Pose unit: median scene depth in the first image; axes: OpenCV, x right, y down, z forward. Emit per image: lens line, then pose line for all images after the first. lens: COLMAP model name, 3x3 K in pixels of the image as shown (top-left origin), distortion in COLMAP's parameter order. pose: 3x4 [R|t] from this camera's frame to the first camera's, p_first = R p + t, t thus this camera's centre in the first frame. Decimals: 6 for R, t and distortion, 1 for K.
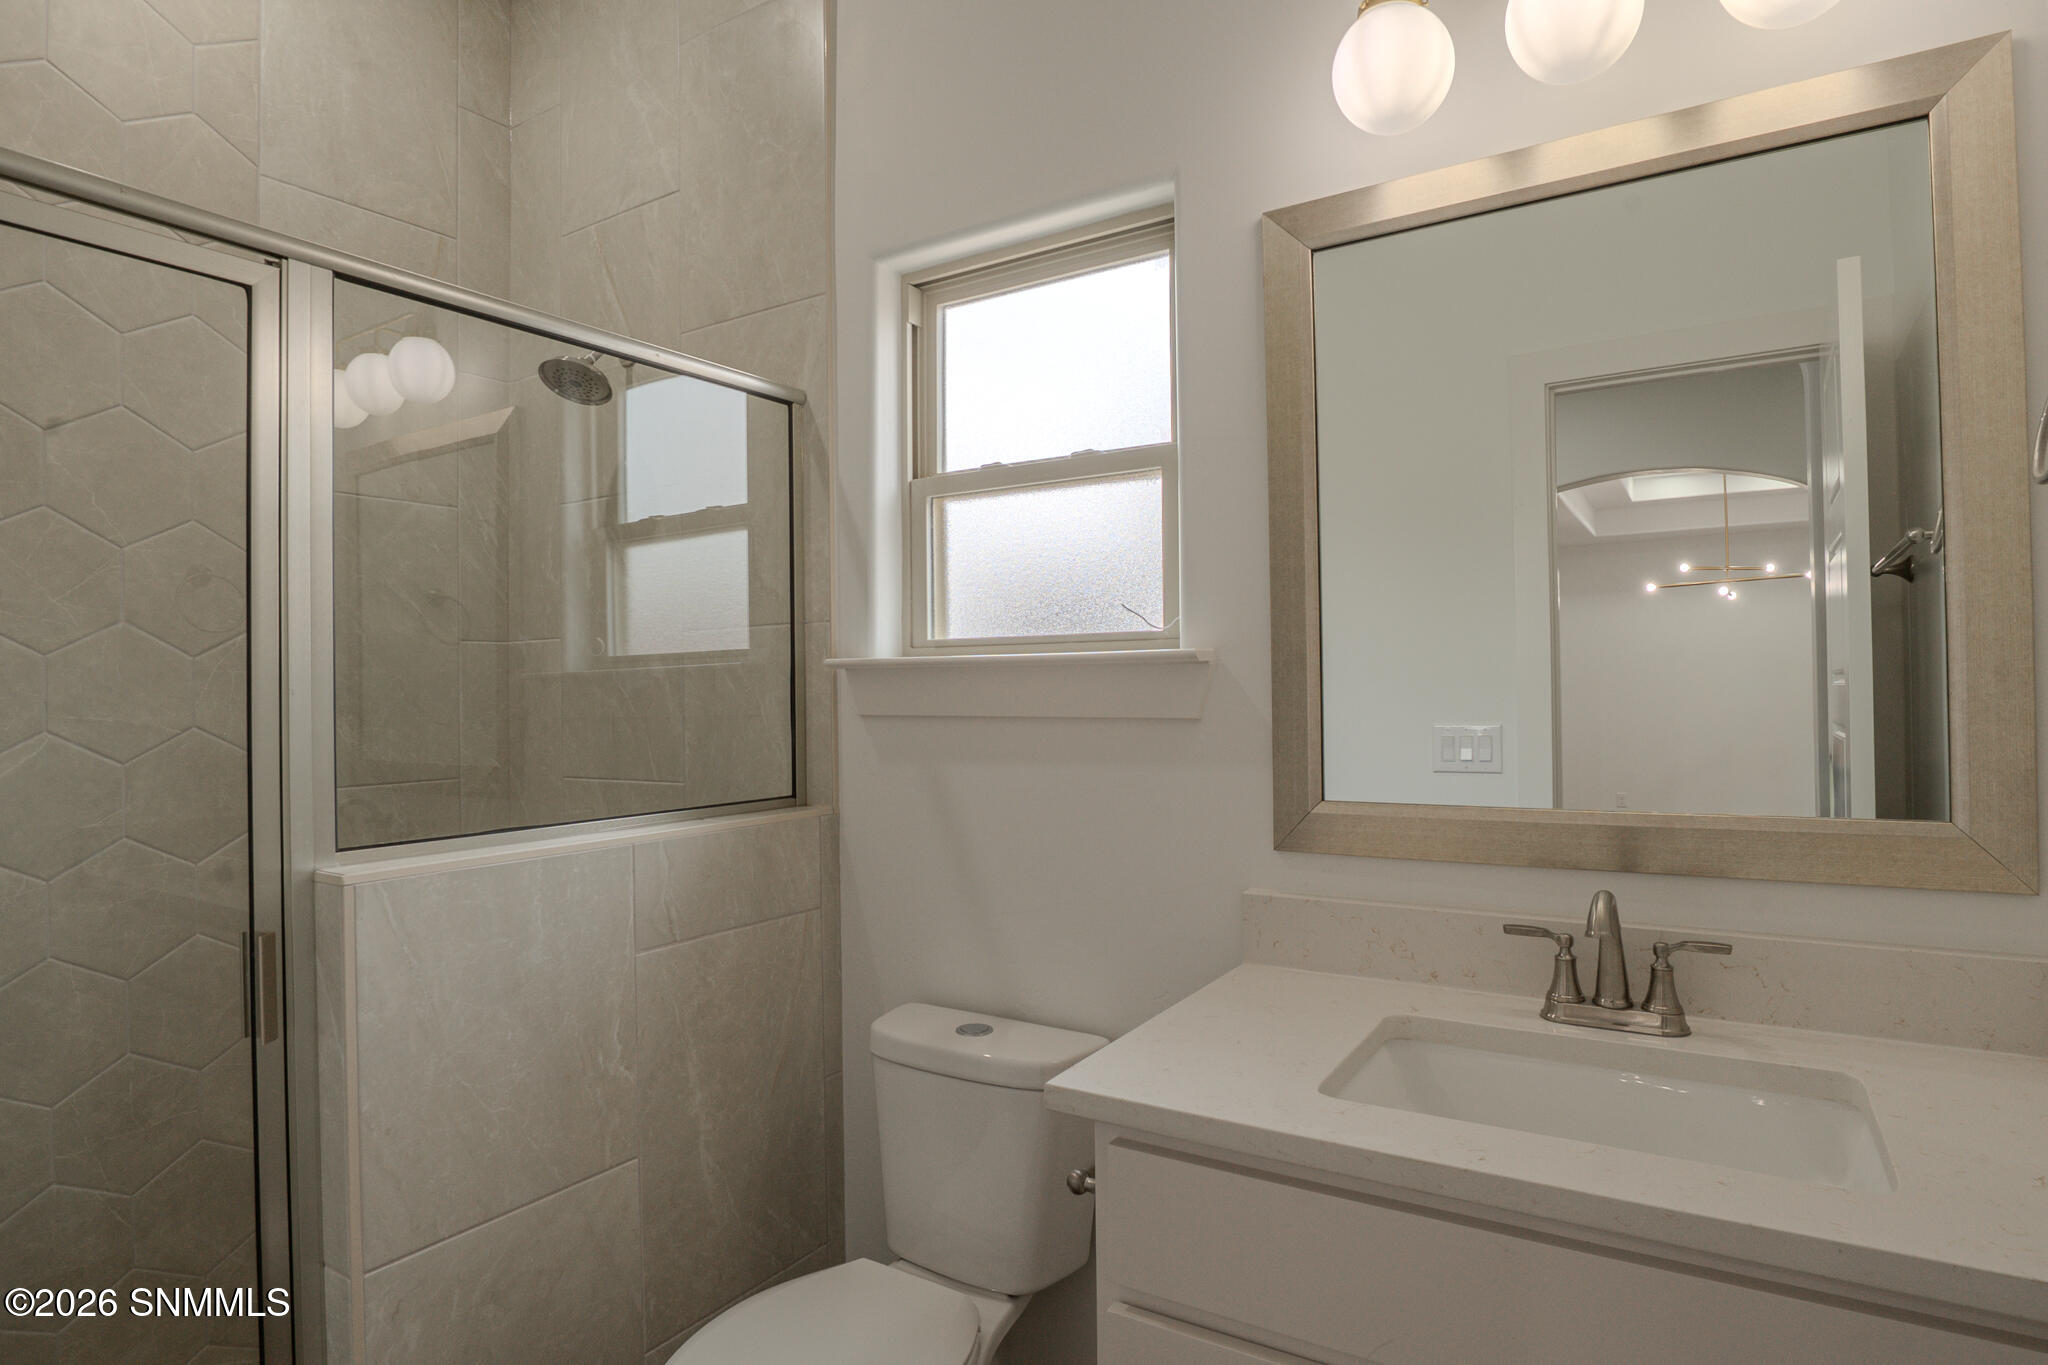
lens RADIAL K [[1107.6, 0, 1033.6], [0, 1107.6, 691.0], [0, 0, 1]] dist [-0.029099, 0.007793]
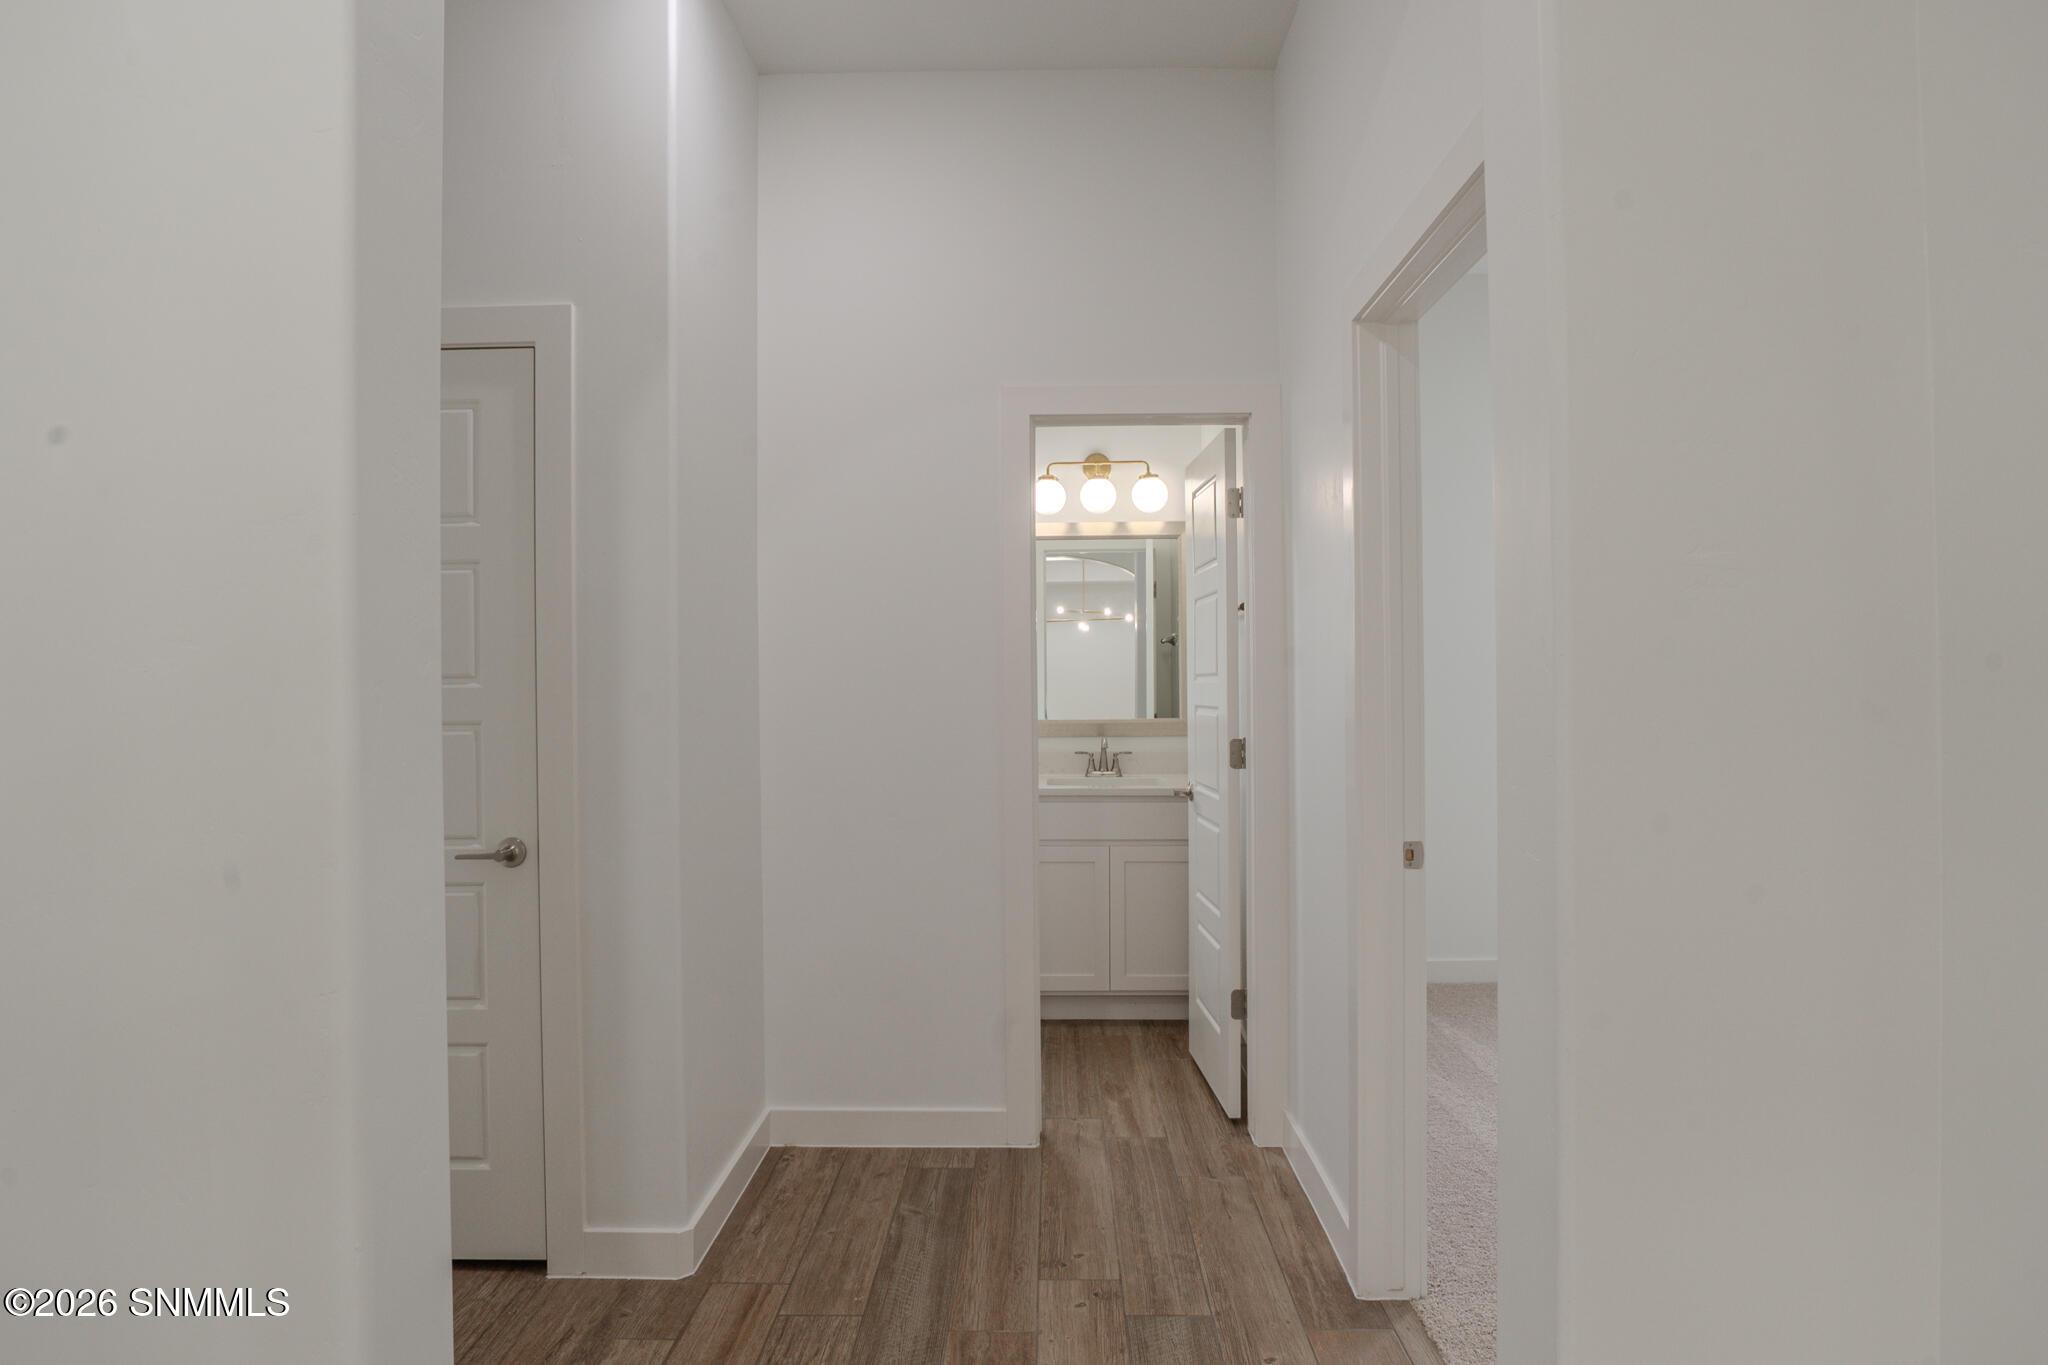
lens RADIAL K [[1107.6, 0, 1024.0], [0, 1107.6, 684.0], [0, 0, 1]] dist [-0.029099, 0.007793]
pose [[0.860515, 0.012635, 0.509268, -1.021683], [-0.010336, 0.999920, -0.007343, 0.014347], [-0.509320, 0.001055, 0.860577, -1.318871]]
